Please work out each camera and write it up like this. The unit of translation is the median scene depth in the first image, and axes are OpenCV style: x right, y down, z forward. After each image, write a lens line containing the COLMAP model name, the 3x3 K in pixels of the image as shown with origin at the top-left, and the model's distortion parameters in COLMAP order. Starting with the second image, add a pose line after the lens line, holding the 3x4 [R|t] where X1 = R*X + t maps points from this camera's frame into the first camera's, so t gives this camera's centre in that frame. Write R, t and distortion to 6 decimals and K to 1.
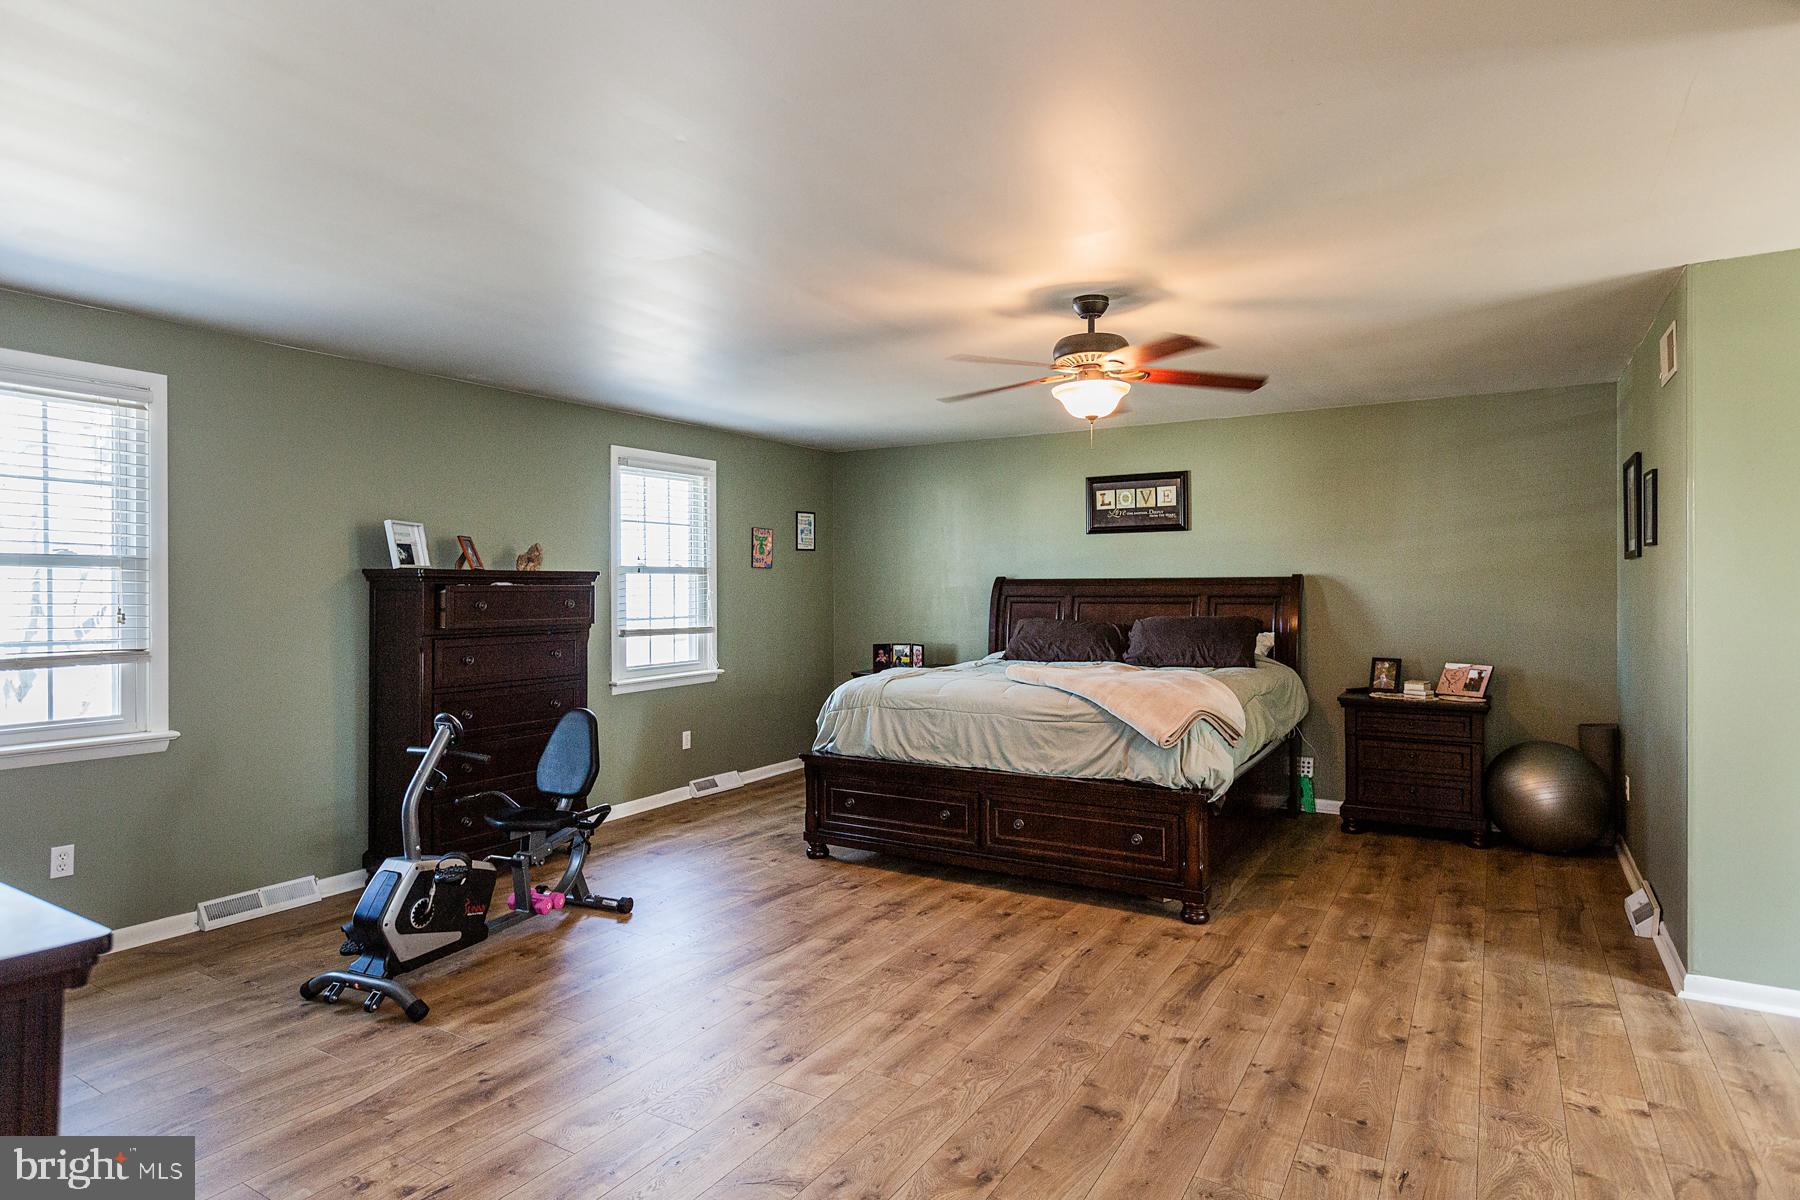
lens RADIAL K [[996.7, 0, 906.9], [0, 996.7, 593.2], [0, 0, 1]] dist [0.002192, -0.003172]
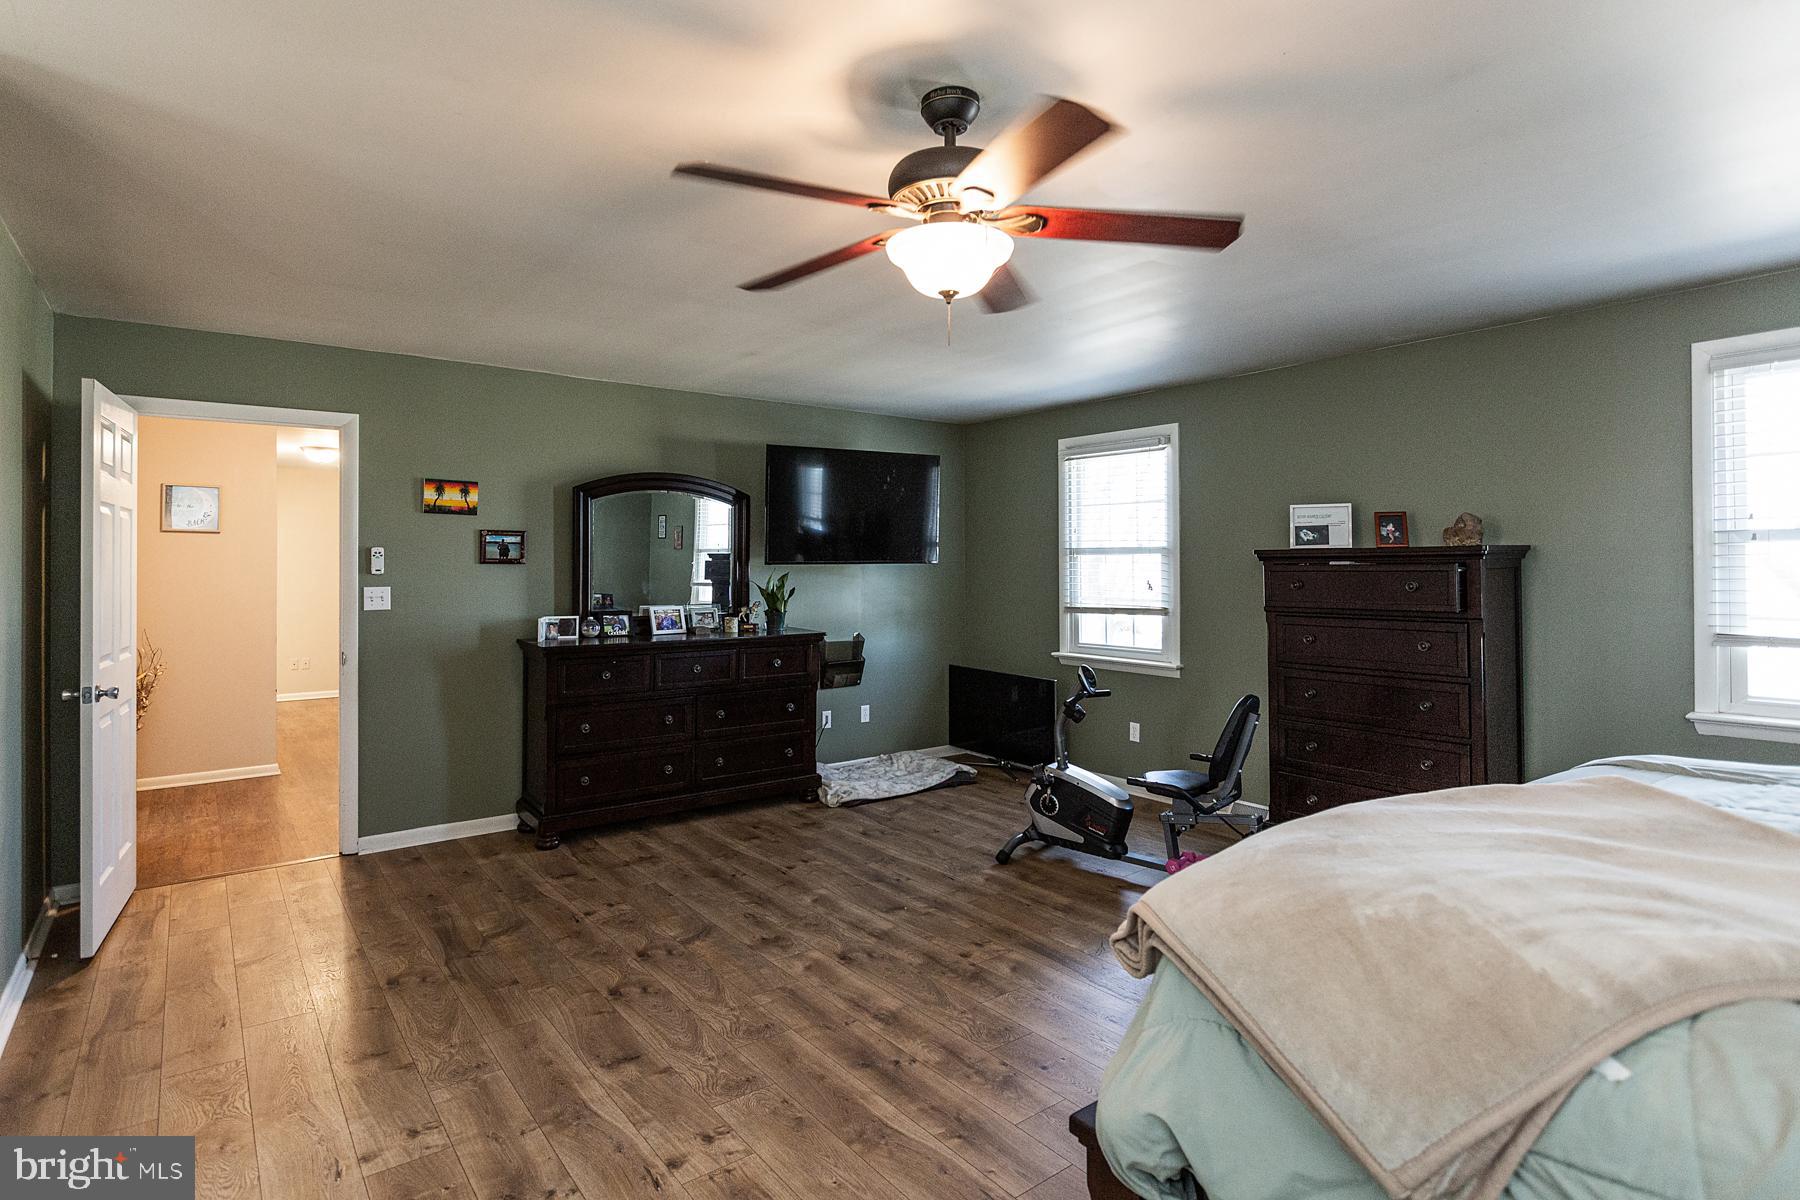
lens RADIAL K [[939.0, 0, 877.9], [0, 939.0, 563.9], [0, 0, 1]] dist [-0.002147, -0.000870]
pose [[-0.397774, -0.000619, -0.917483, 0.678768], [-0.001061, 0.999999, -0.000215, -0.008580], [0.917483, 0.000888, -0.397775, 1.109986]]
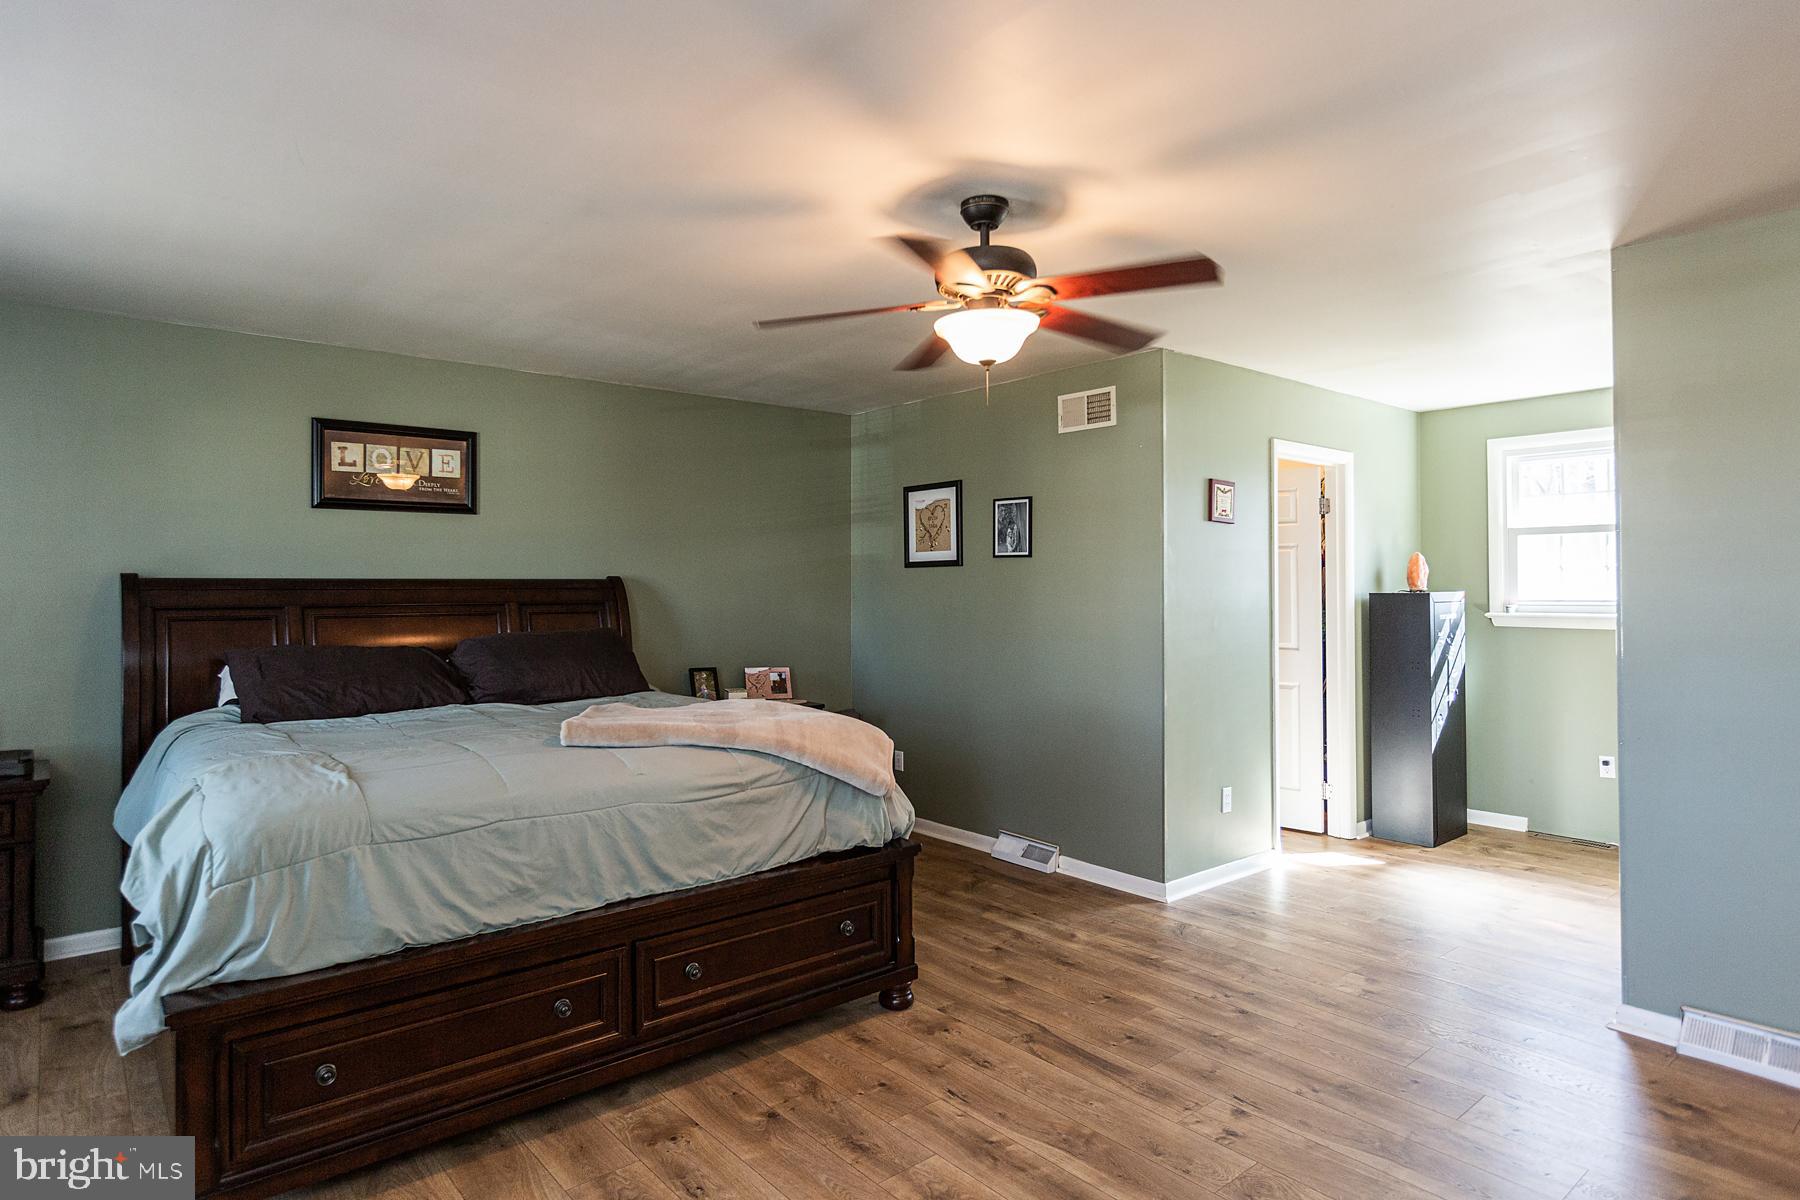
lens RADIAL K [[996.7, 0, 906.9], [0, 996.7, 593.2], [0, 0, 1]] dist [0.002192, -0.003172]
pose [[0.335232, -0.003191, 0.942130, -0.489976], [0.010768, 0.999942, -0.000445, -0.002723], [-0.942074, 0.010294, 0.335247, 0.759674]]
